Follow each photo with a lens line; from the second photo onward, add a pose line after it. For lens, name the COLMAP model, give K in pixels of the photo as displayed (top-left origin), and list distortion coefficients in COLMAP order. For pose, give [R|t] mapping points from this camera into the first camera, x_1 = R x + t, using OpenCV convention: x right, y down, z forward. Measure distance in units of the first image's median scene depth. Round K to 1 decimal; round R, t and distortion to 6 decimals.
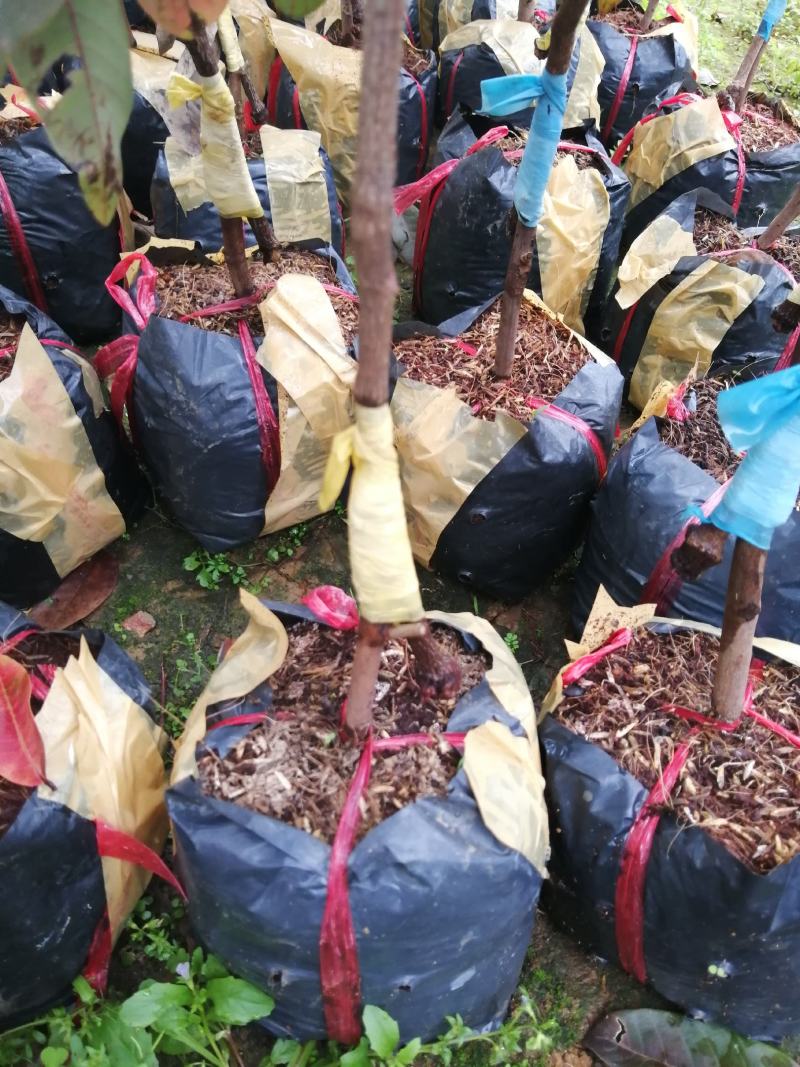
lens RADIAL K [[908.8, 0, 428.3], [0, 908.8, 536.5], [0, 0, 1]] dist [0.040733, -0.121358]
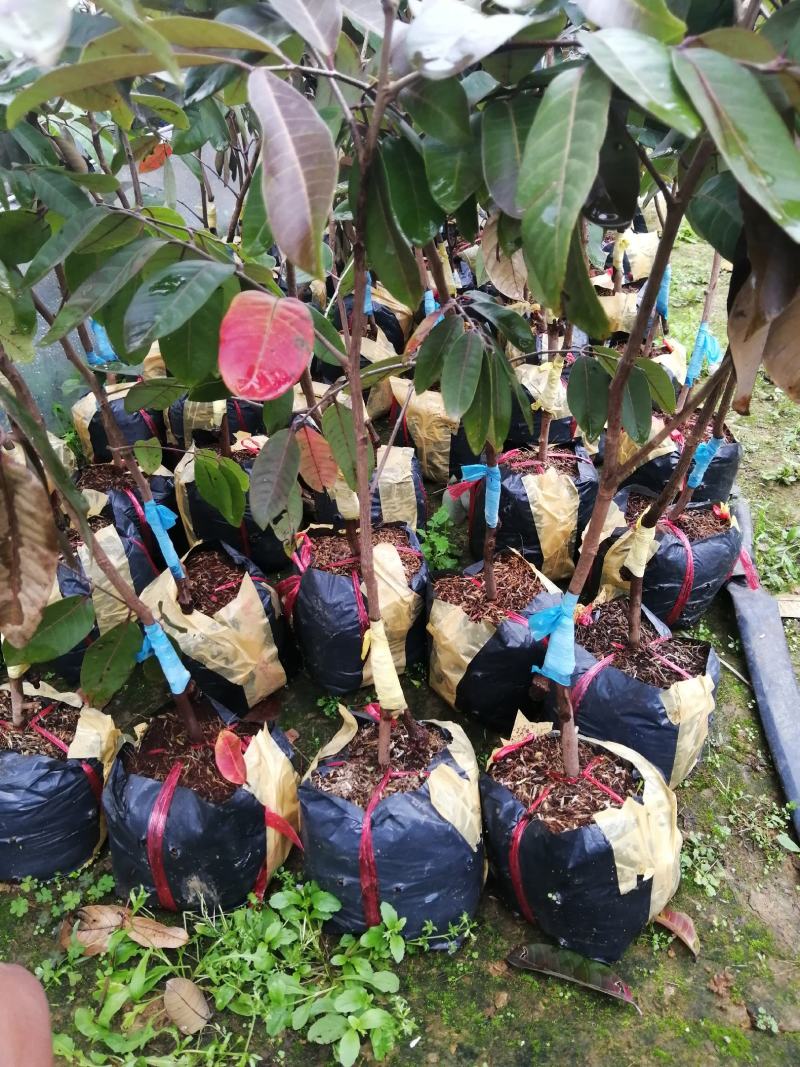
lens RADIAL K [[908.8, 0, 428.3], [0, 908.8, 536.5], [0, 0, 1]] dist [0.040733, -0.121358]
pose [[0.985991, 0.000358, -0.166795, 0.316488], [-0.035234, 0.977878, -0.206185, 0.097796], [0.163032, 0.209174, 0.964192, -0.972033]]
